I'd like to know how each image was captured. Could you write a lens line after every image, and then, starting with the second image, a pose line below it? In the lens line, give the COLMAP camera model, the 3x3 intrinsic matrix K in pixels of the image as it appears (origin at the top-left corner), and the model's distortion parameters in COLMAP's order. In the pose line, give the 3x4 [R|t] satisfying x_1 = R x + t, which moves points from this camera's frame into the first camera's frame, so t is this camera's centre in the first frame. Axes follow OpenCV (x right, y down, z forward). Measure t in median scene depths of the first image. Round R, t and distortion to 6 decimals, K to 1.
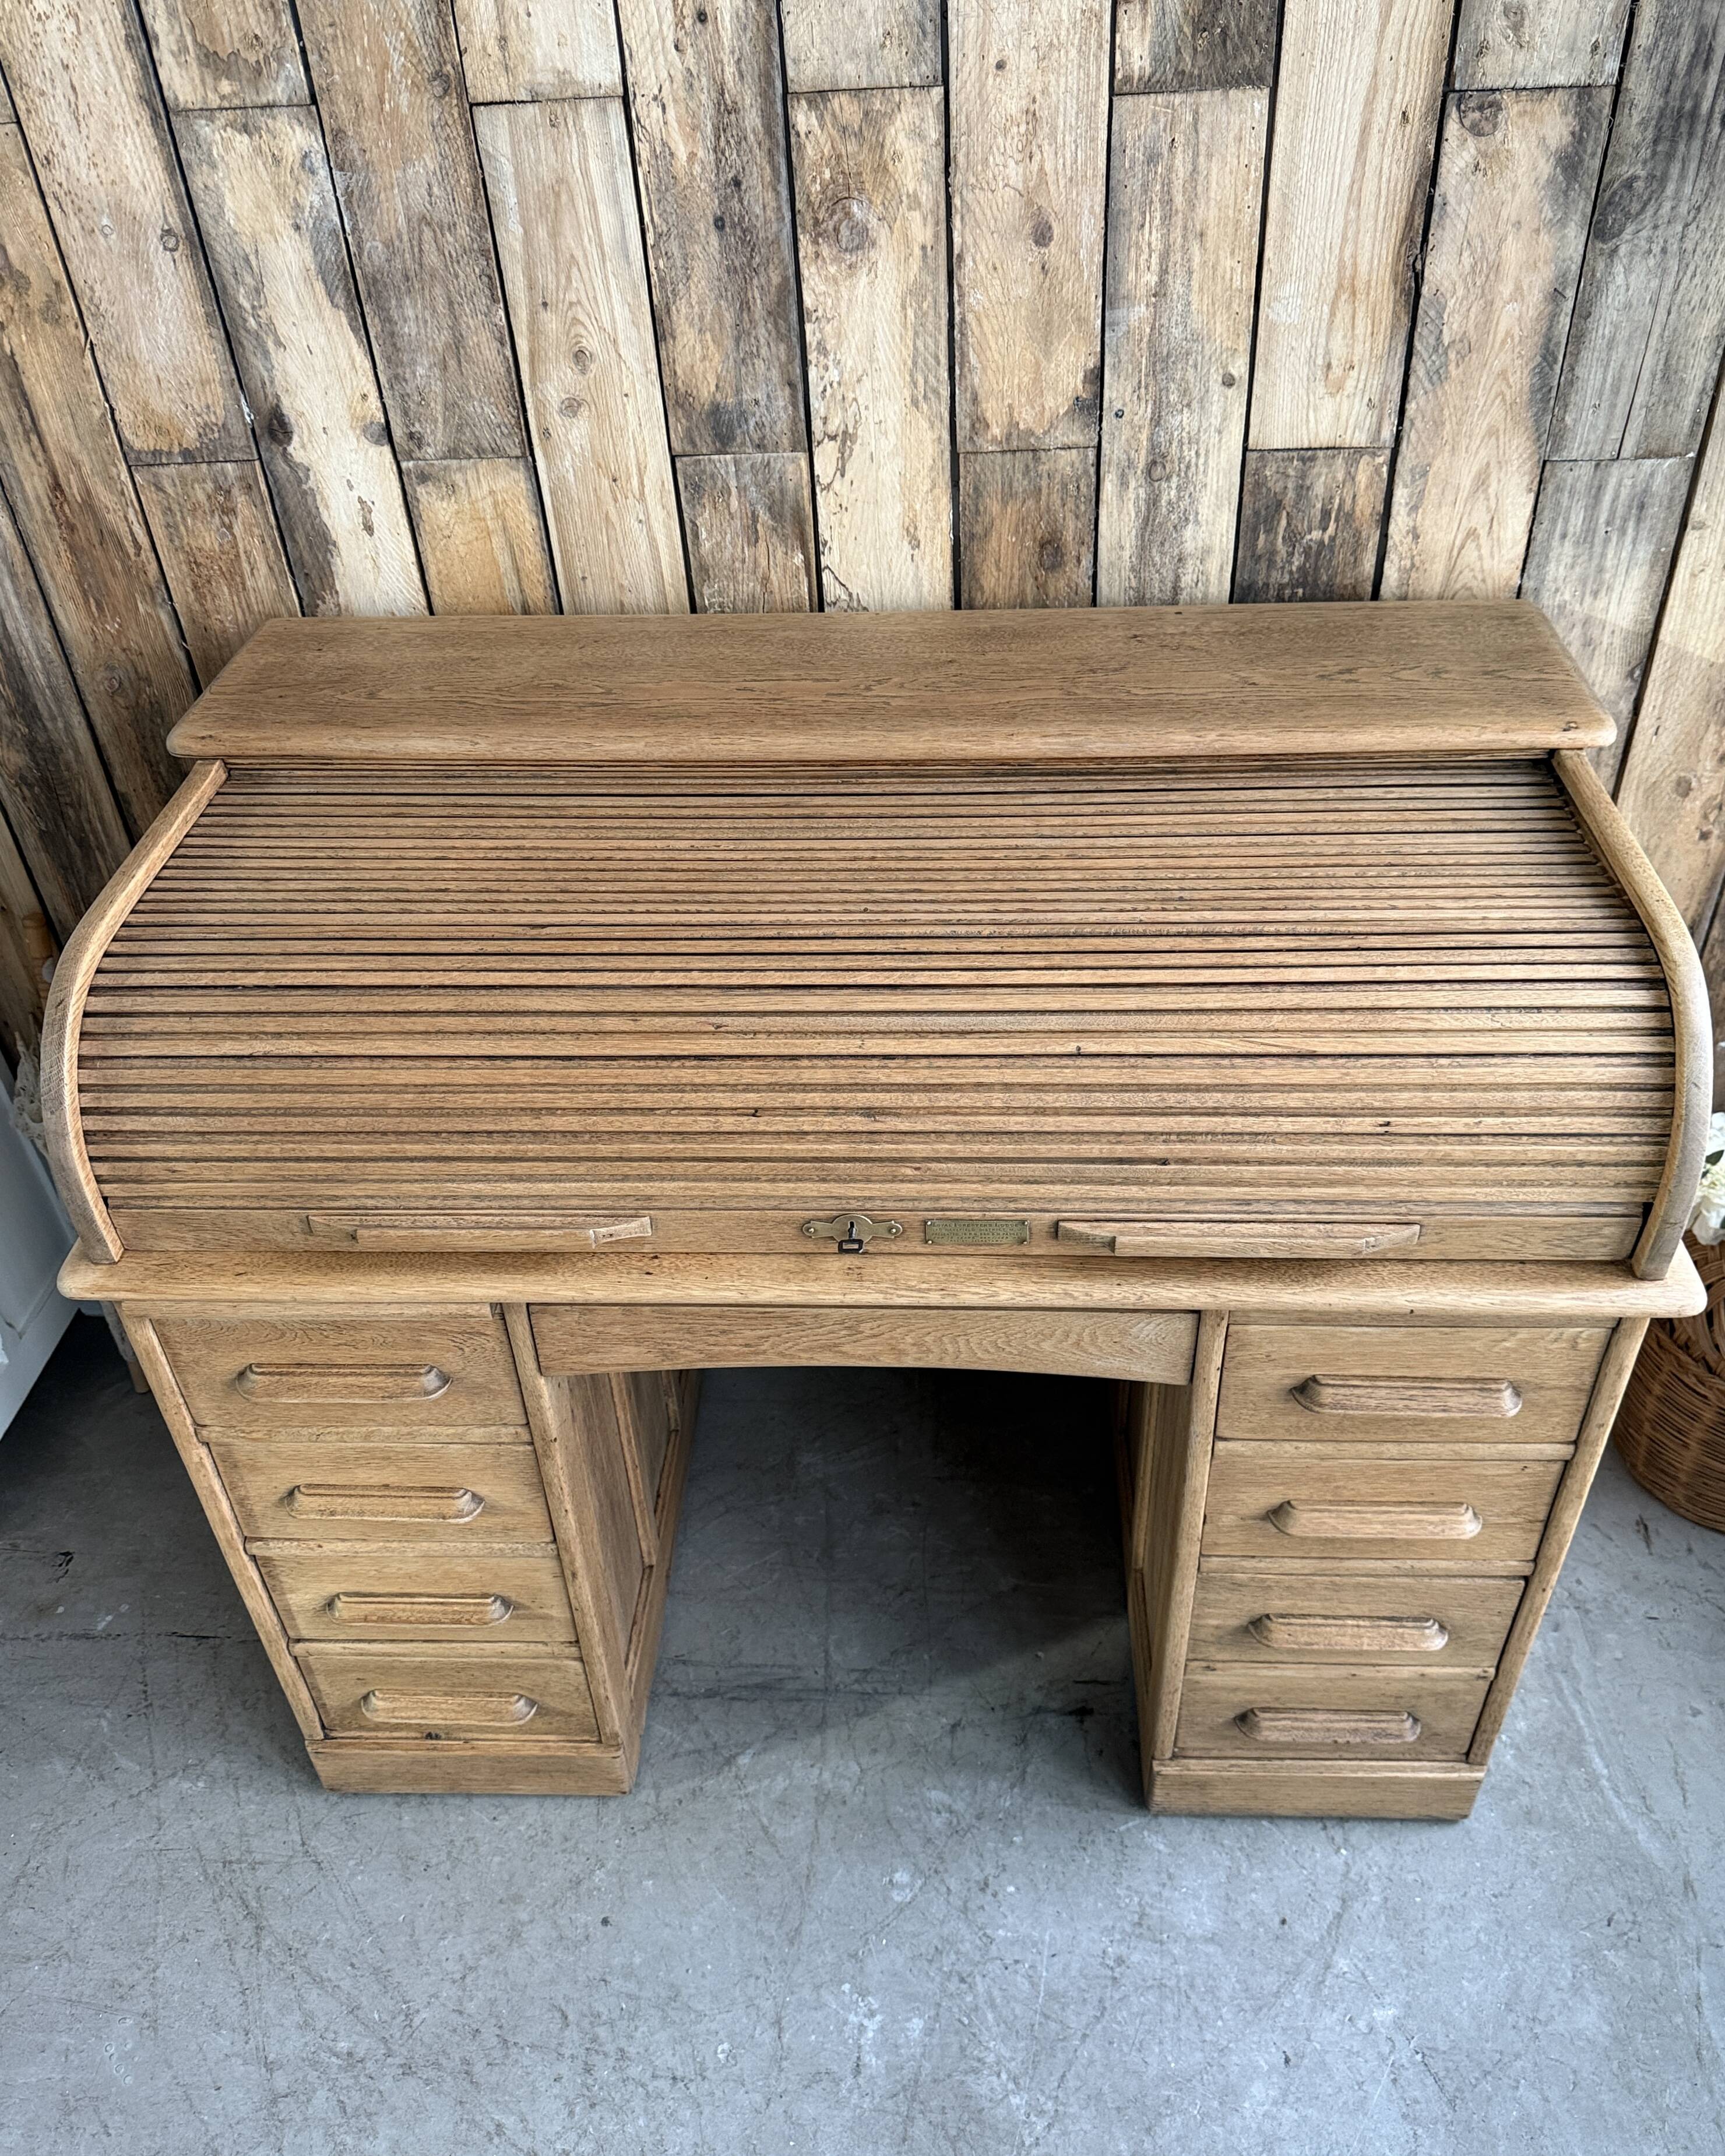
lens RADIAL K [[1652.7, 0, 855.4], [0, 1652.7, 1086.2], [0, 0, 1]] dist [0.005196, -0.020493]
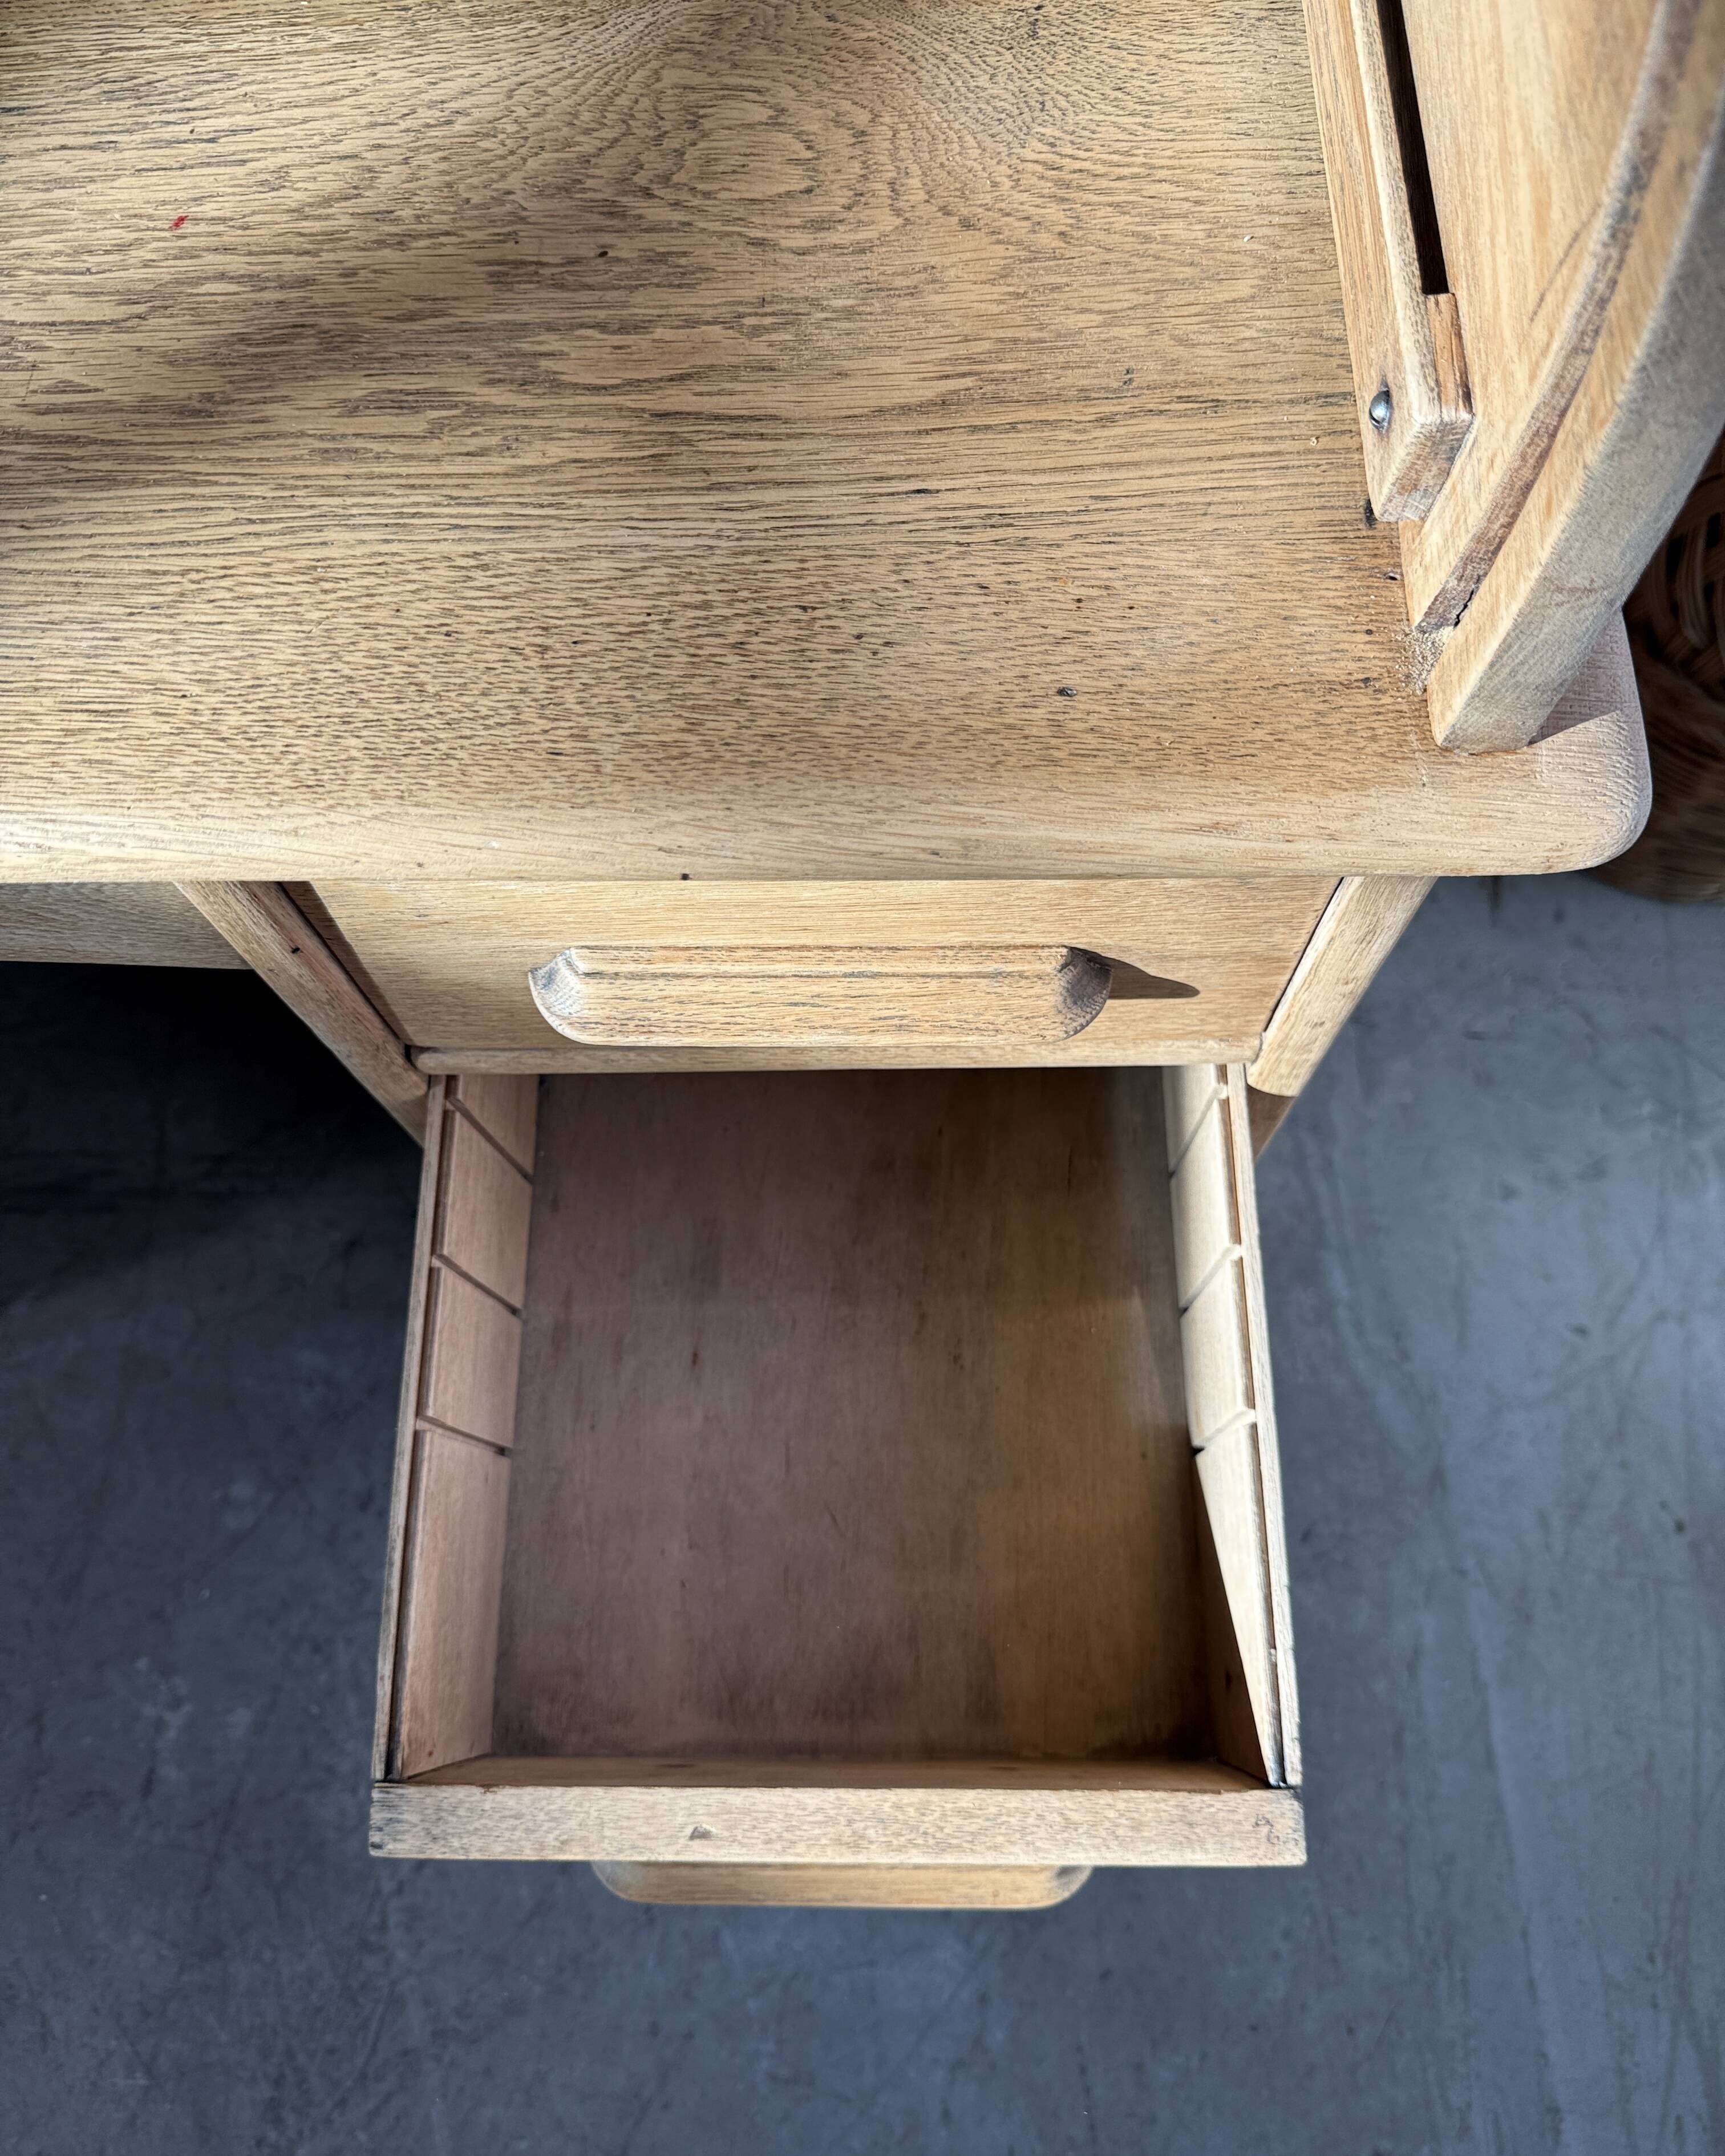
lens RADIAL K [[1652.7, 0, 836.5], [0, 1652.7, 1077.0], [0, 0, 1]] dist [0.005196, -0.020493]
pose [[0.999263, -0.036521, 0.011855, 0.278283], [0.025187, 0.856495, 0.515541, 0.009425], [-0.028982, -0.514862, 0.856783, 0.554801]]
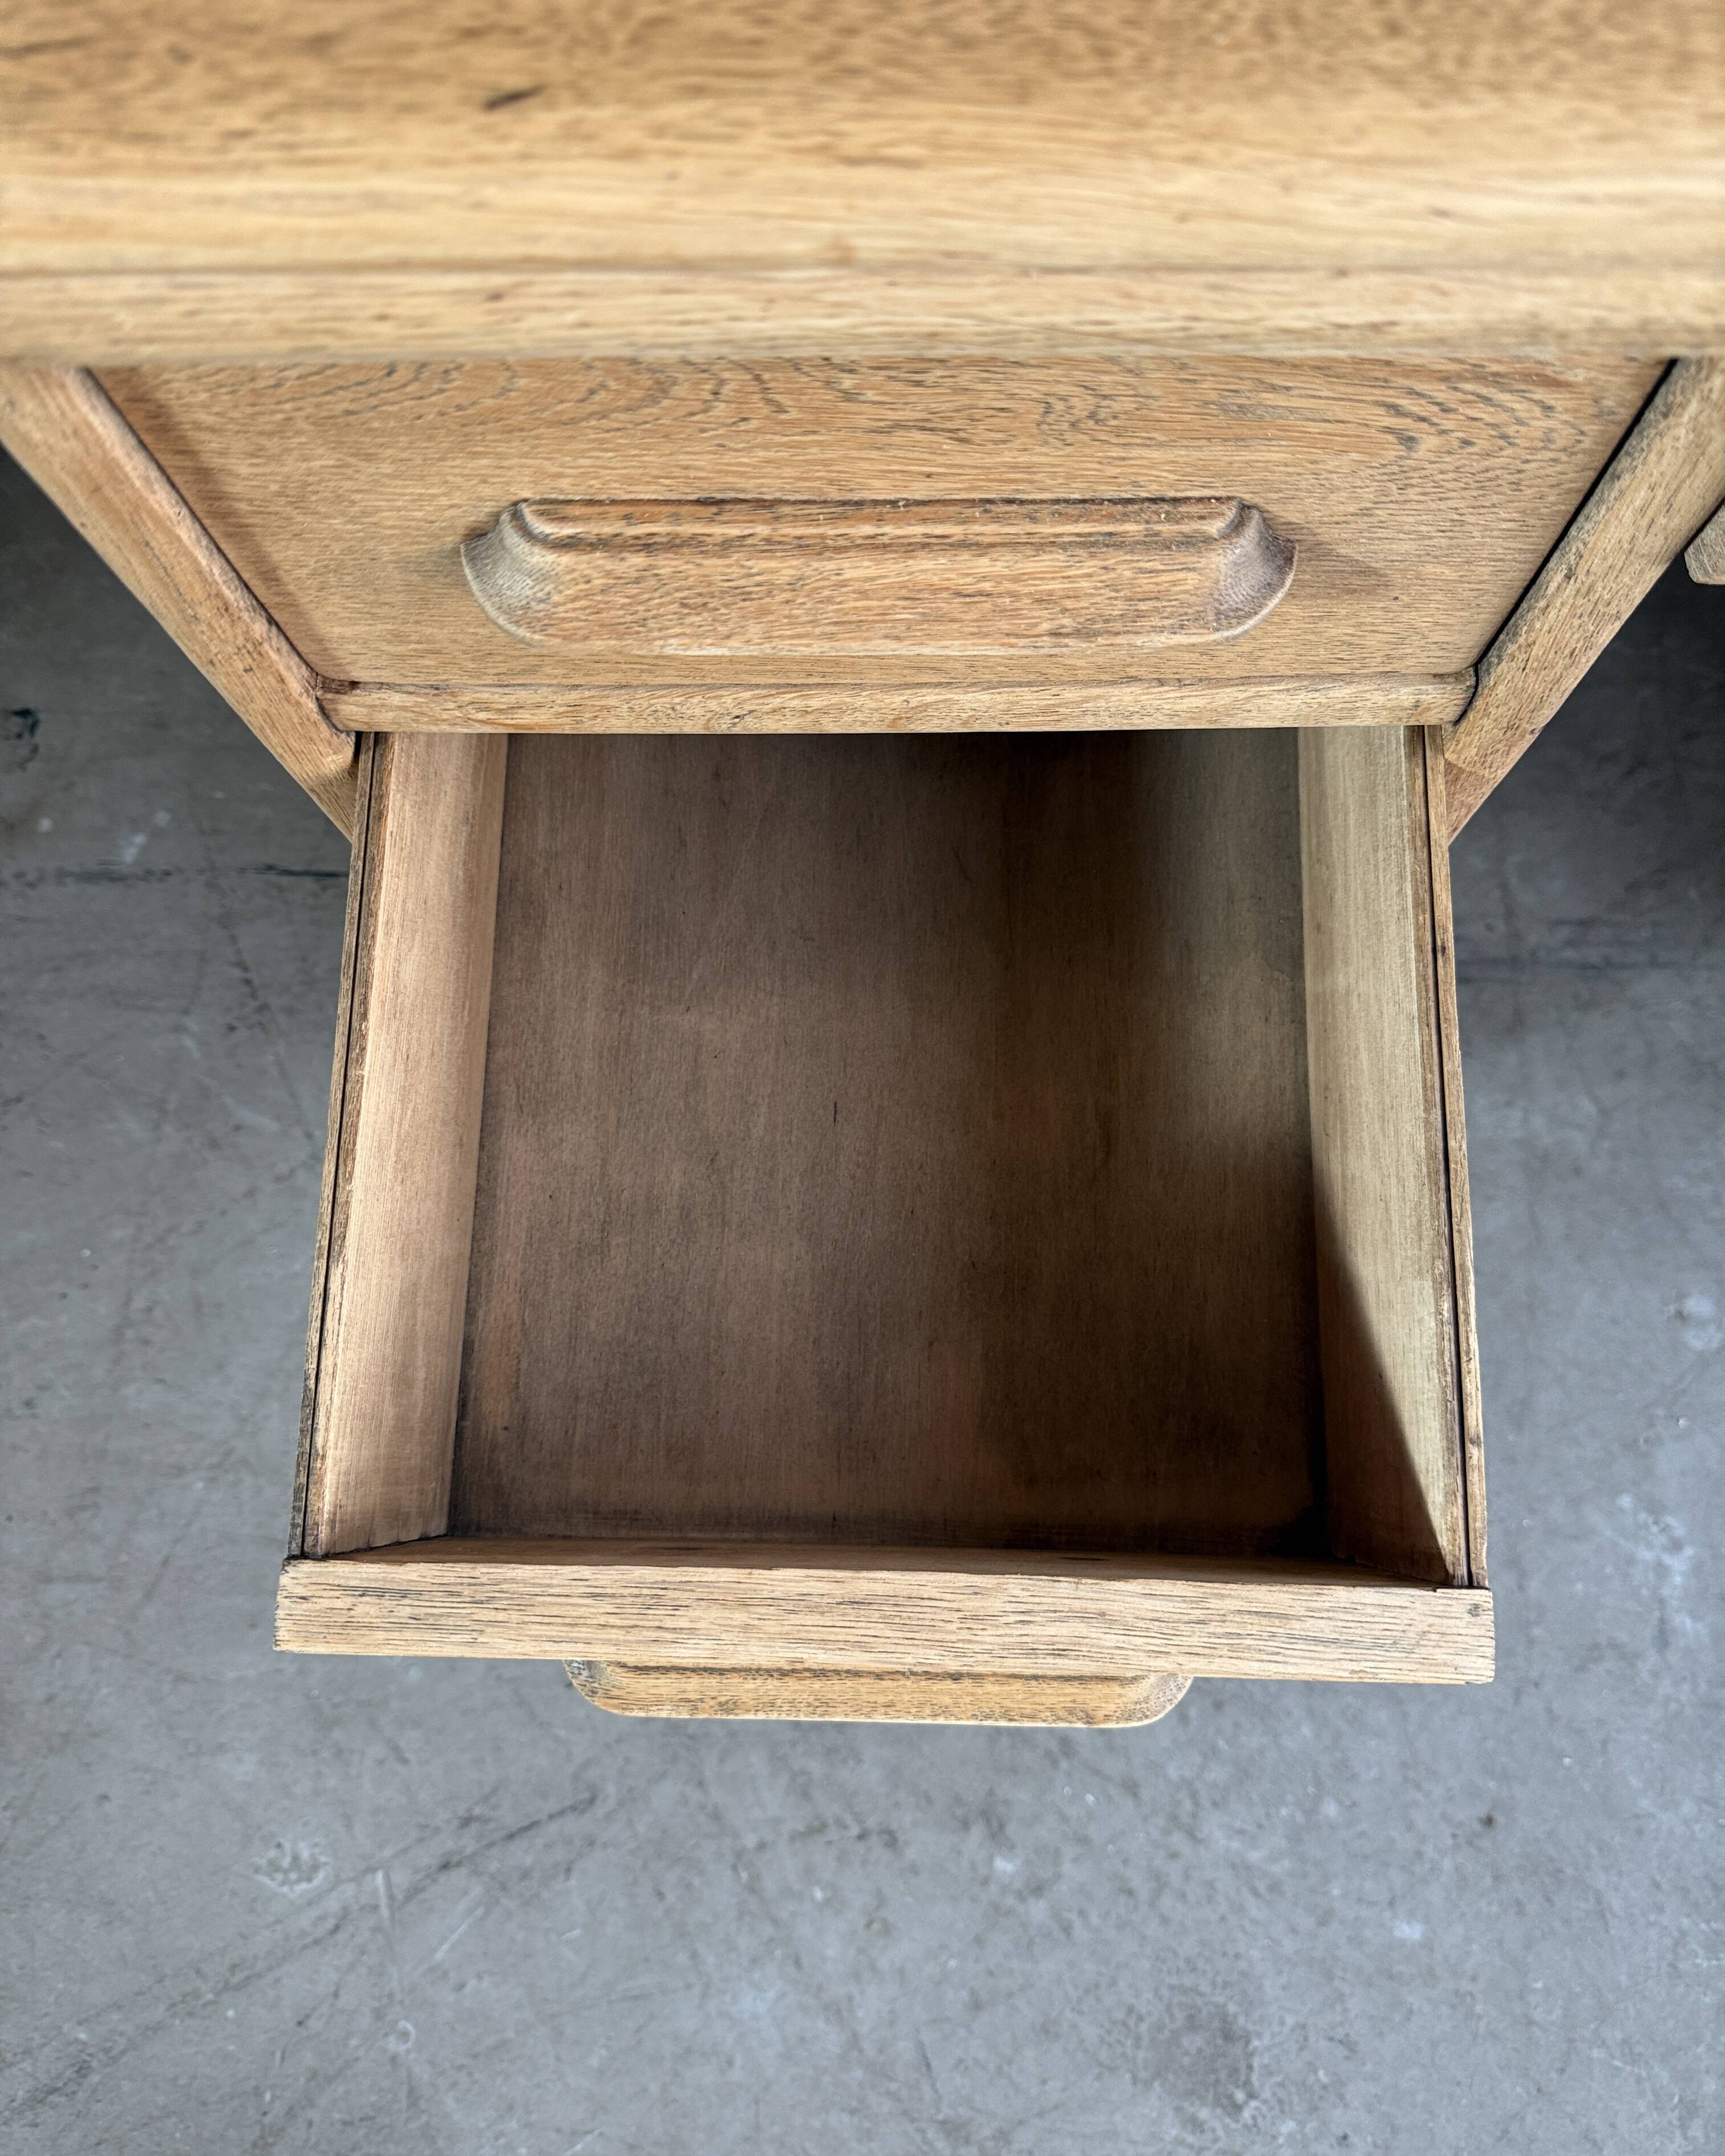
lens RADIAL K [[1652.7, 0, 865.5], [0, 1652.7, 1075.9], [0, 0, 1]] dist [0.005196, -0.020493]
pose [[0.999672, -0.025145, 0.004946, -0.273955], [0.017011, 0.795456, 0.605773, 0.075958], [-0.019167, -0.605490, 0.795622, 0.648028]]
